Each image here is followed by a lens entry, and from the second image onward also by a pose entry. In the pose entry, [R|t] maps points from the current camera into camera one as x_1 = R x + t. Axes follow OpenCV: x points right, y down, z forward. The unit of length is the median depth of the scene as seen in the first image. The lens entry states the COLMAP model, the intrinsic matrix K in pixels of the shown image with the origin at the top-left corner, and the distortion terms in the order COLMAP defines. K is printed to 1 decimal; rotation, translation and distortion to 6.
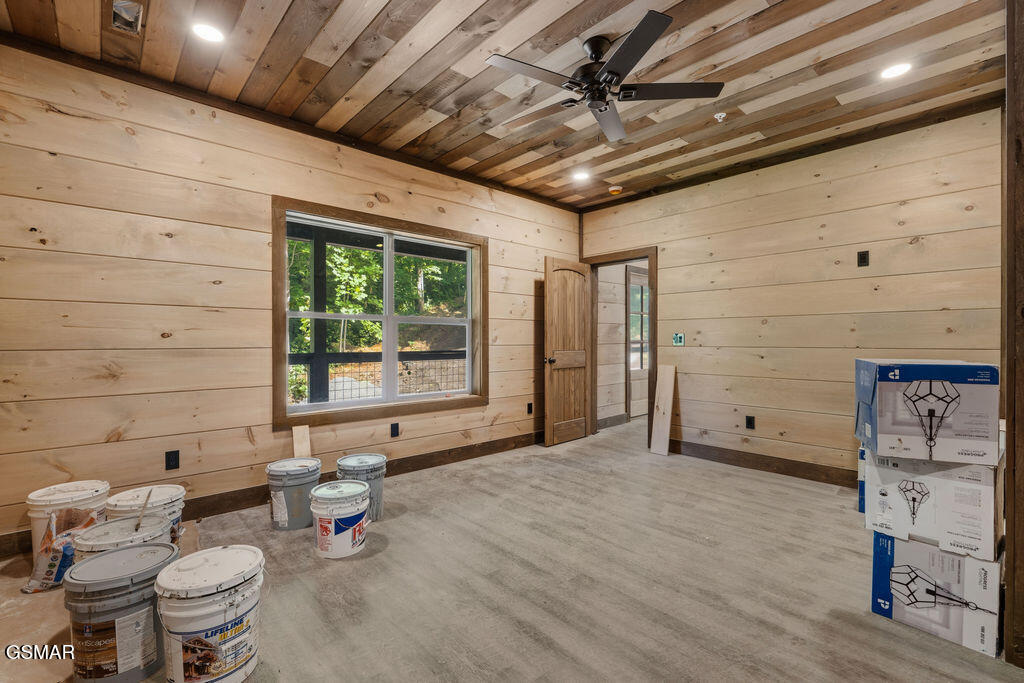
lens RADIAL K [[452.2, 0, 507.4], [0, 452.2, 343.6], [0, 0, 1]] dist [-0.004726, -0.000158]
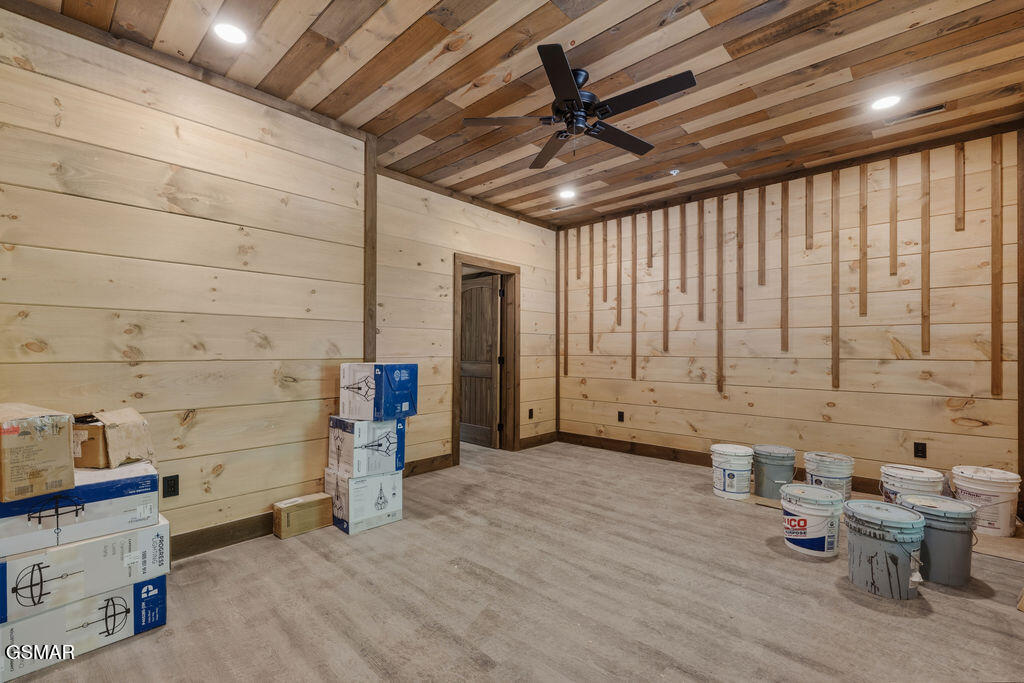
lens RADIAL K [[452.2, 0, 507.4], [0, 452.2, 343.6], [0, 0, 1]] dist [-0.004726, -0.000158]
pose [[-0.996160, -0.002841, -0.087502, 0.392004], [-0.002762, 0.999996, -0.001023, -0.021894], [0.087505, -0.000777, -0.996164, 1.788919]]
